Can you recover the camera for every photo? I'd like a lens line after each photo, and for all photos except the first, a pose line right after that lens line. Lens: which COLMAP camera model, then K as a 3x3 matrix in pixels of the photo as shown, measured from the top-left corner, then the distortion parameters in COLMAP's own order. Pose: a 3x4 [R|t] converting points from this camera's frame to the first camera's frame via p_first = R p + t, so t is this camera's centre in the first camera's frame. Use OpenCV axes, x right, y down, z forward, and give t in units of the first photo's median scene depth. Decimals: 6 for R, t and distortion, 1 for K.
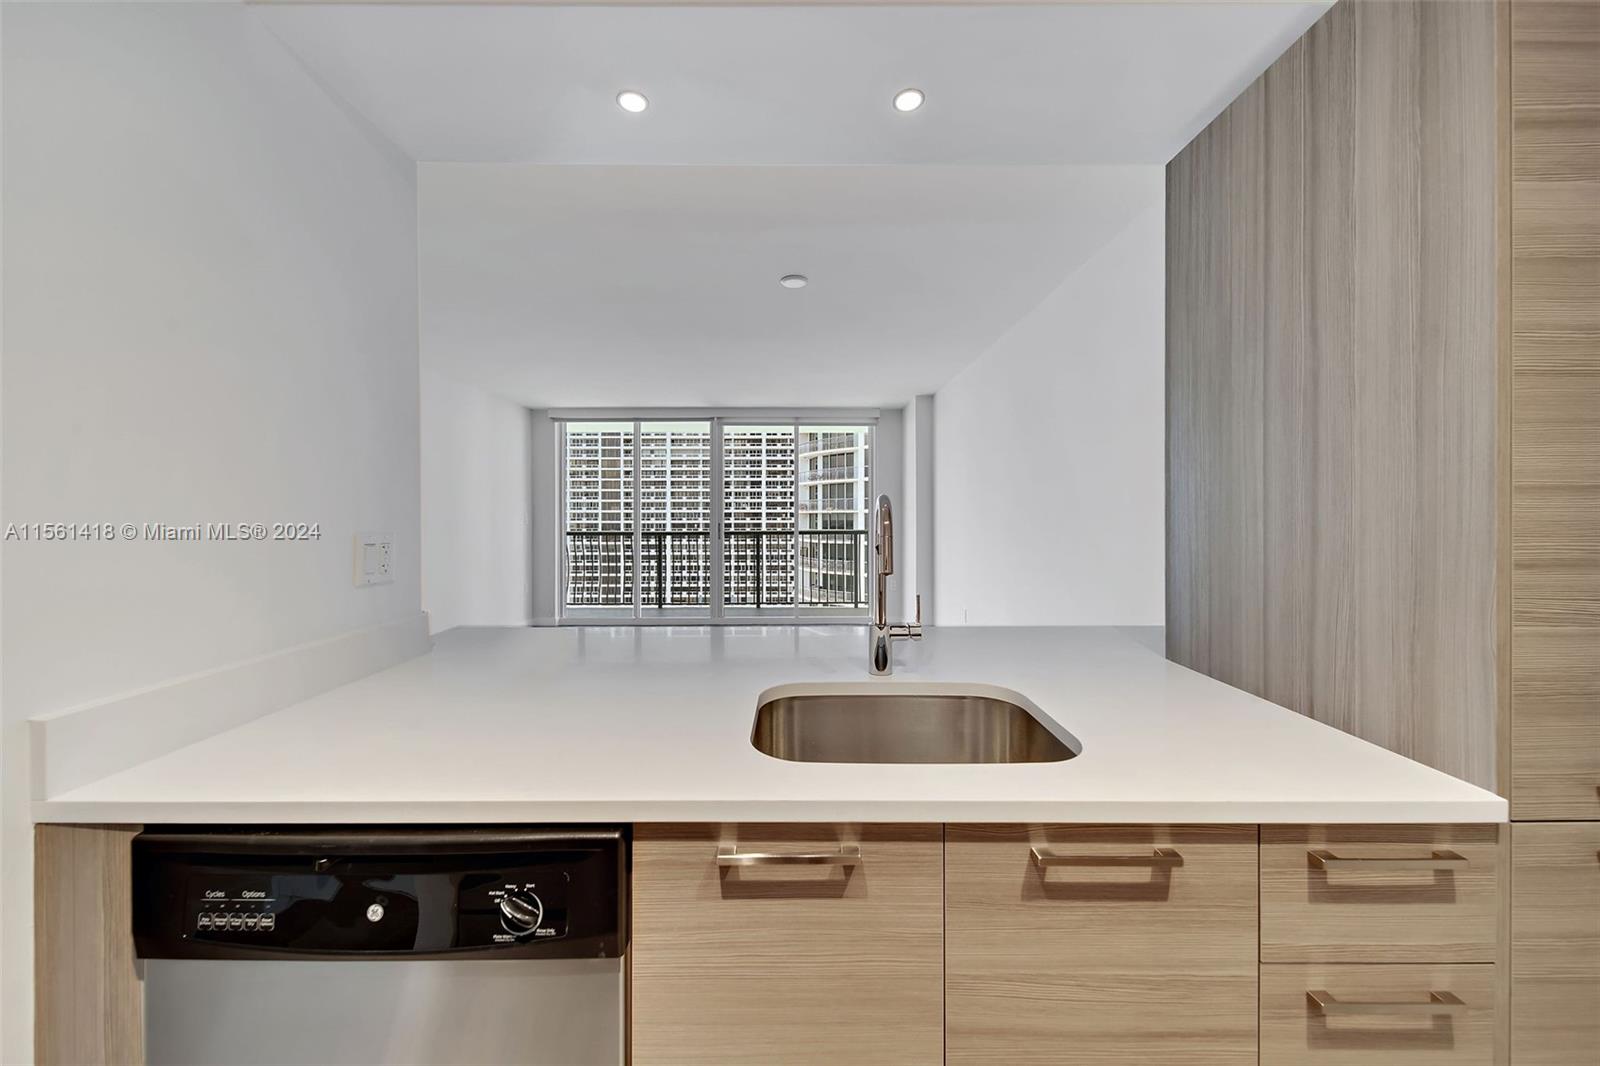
lens RADIAL K [[573.0, 0, 797.0], [0, 573.0, 519.6], [0, 0, 1]] dist [0.001622, -0.000018]
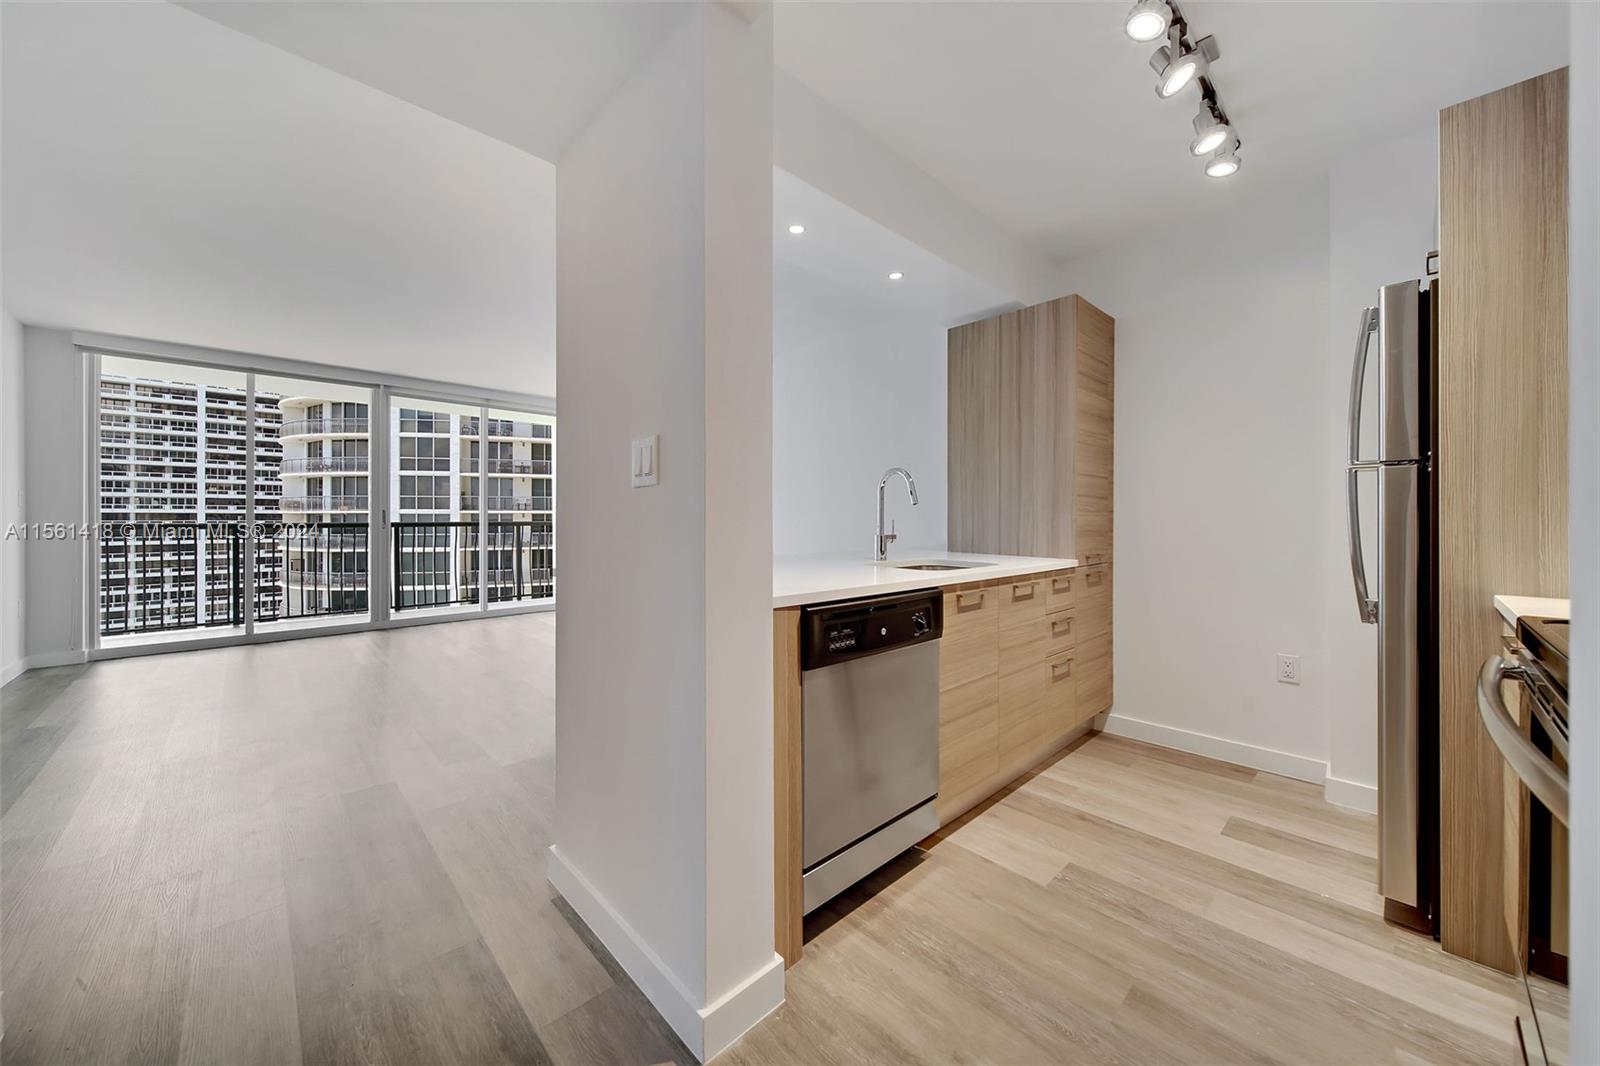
lens RADIAL K [[578.9, 0, 801.0], [0, 578.9, 520.9], [0, 0, 1]] dist [0.002147, -0.000126]
pose [[0.723032, 0.000162, 0.690815, -0.037521], [0.003532, 0.999986, -0.003930, 0.003759], [-0.690806, 0.005282, 0.723021, -0.006342]]
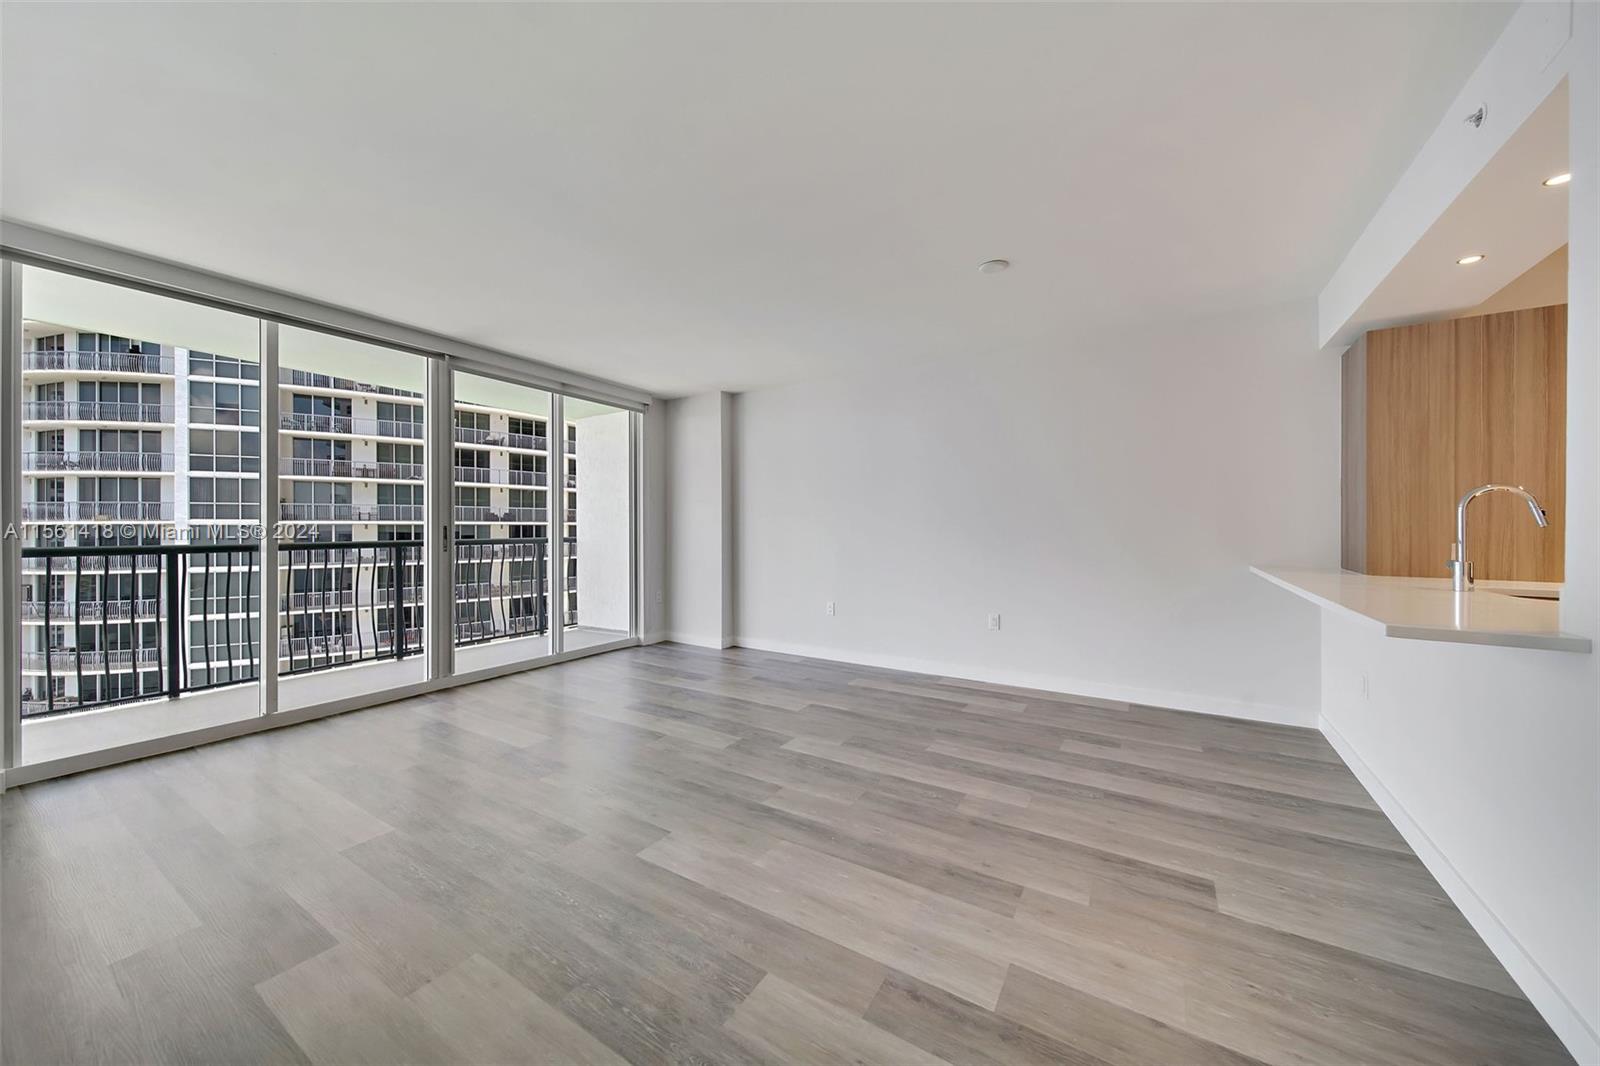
lens RADIAL K [[570.5, 0, 795.1], [0, 570.5, 522.7], [0, 0, 1]] dist [0.007738, -0.000311]
pose [[0.536508, 0.008841, 0.843849, -0.060951], [0.008418, 0.999839, -0.015828, 0.002133], [-0.843853, 0.015596, 0.536348, 0.045749]]
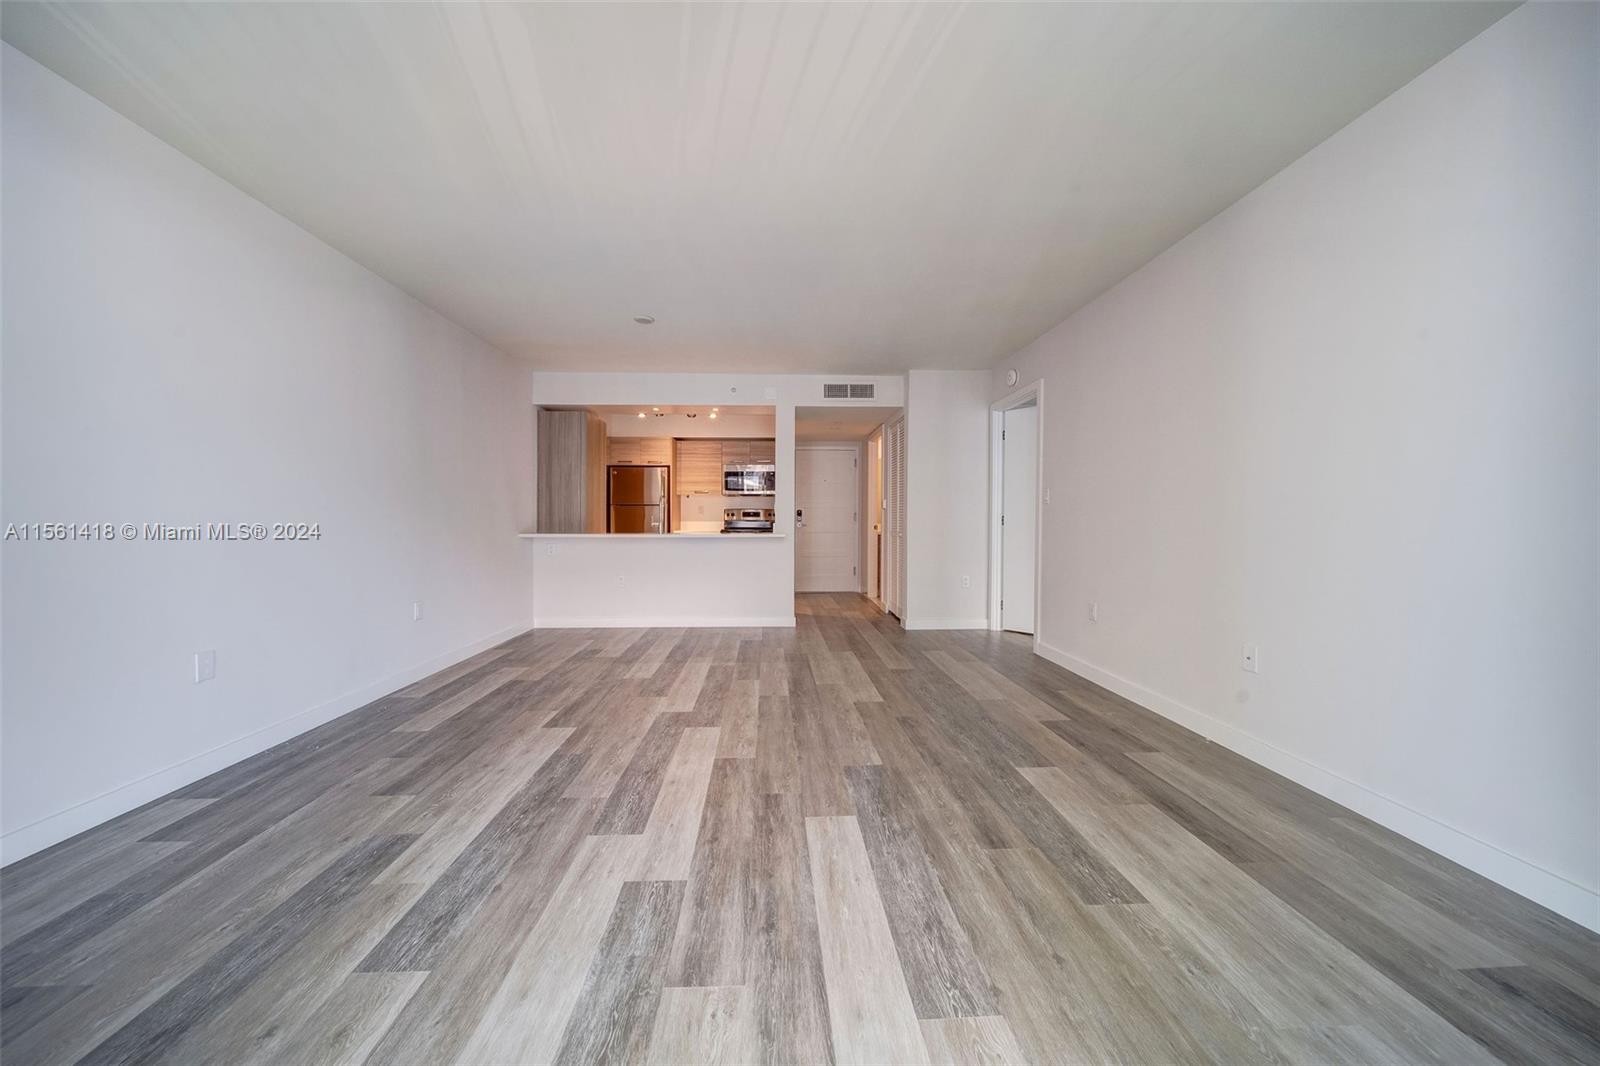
lens RADIAL K [[576.1, 0, 797.1], [0, 576.1, 508.8], [0, 0, 1]] dist [0.003133, -0.000092]
pose [[-0.998651, 0.000441, -0.051926, -0.018511], [0.000616, 0.999994, -0.003352, 0.002916], [0.051925, -0.003380, -0.998645, 0.144727]]
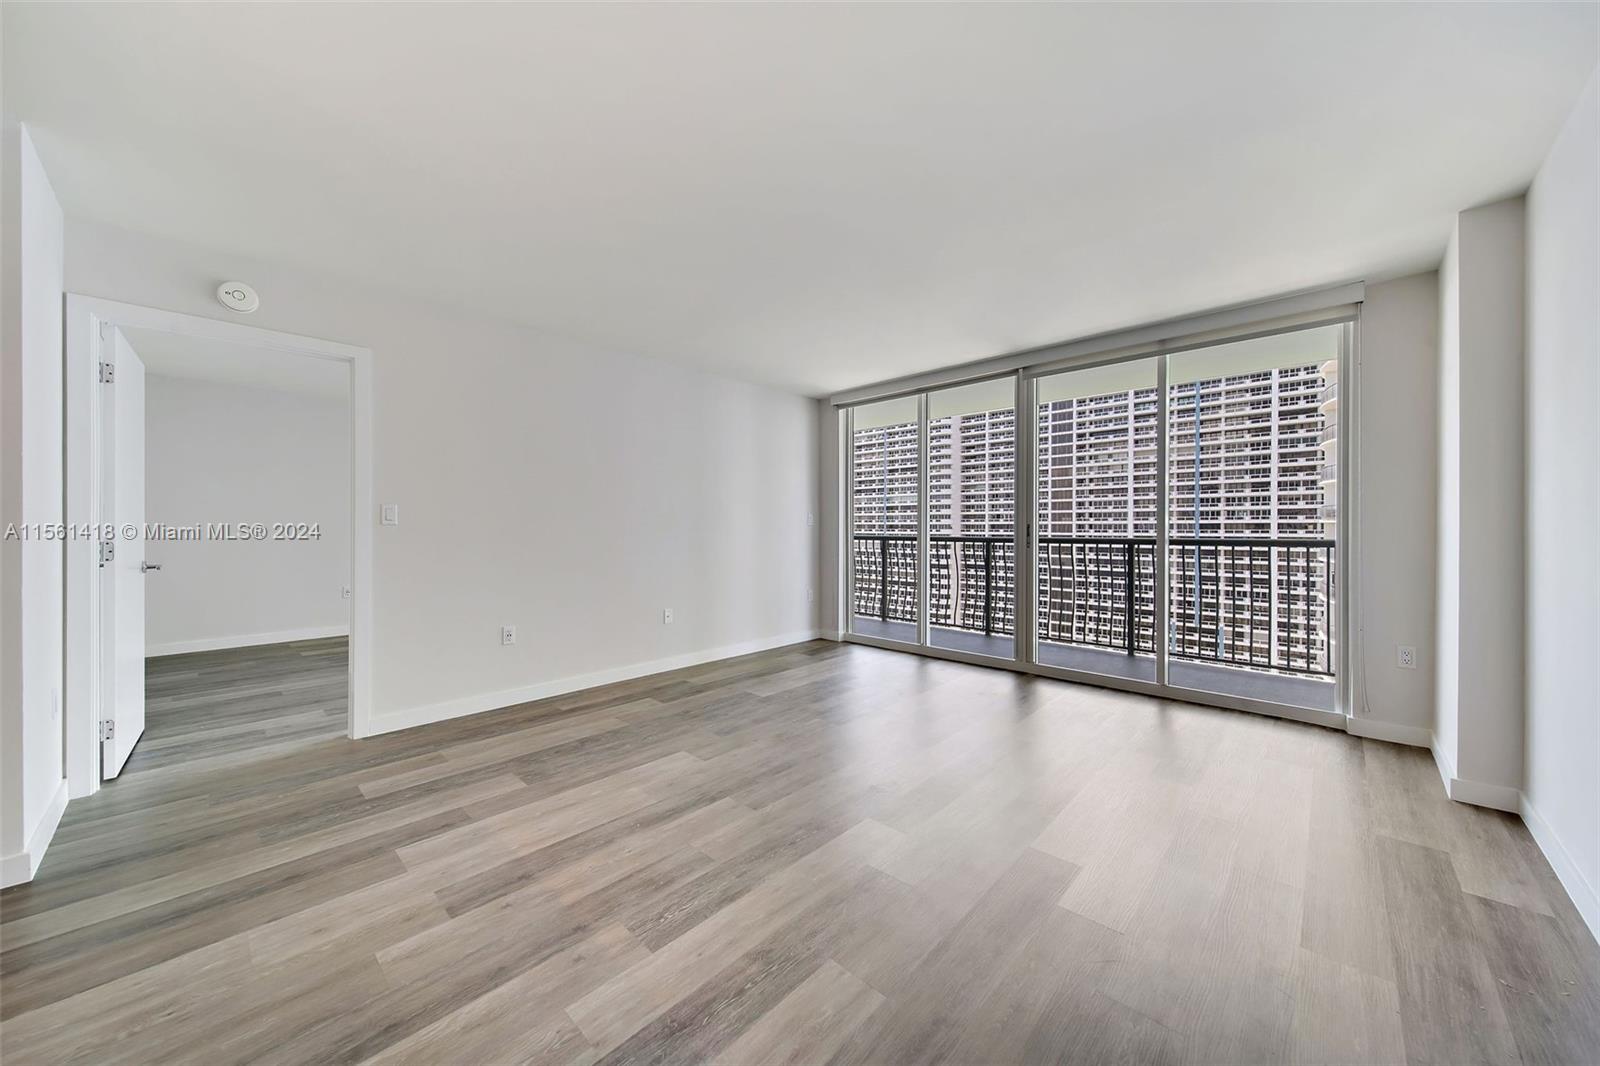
lens RADIAL K [[565.1, 0, 796.1], [0, 565.1, 529.5], [0, 0, 1]] dist [0.007188, -0.000188]
pose [[0.719877, 0.002280, -0.694098, 0.017466], [-0.005302, 0.999983, -0.002214, 0.002108], [0.694082, 0.005274, 0.719877, 0.043261]]
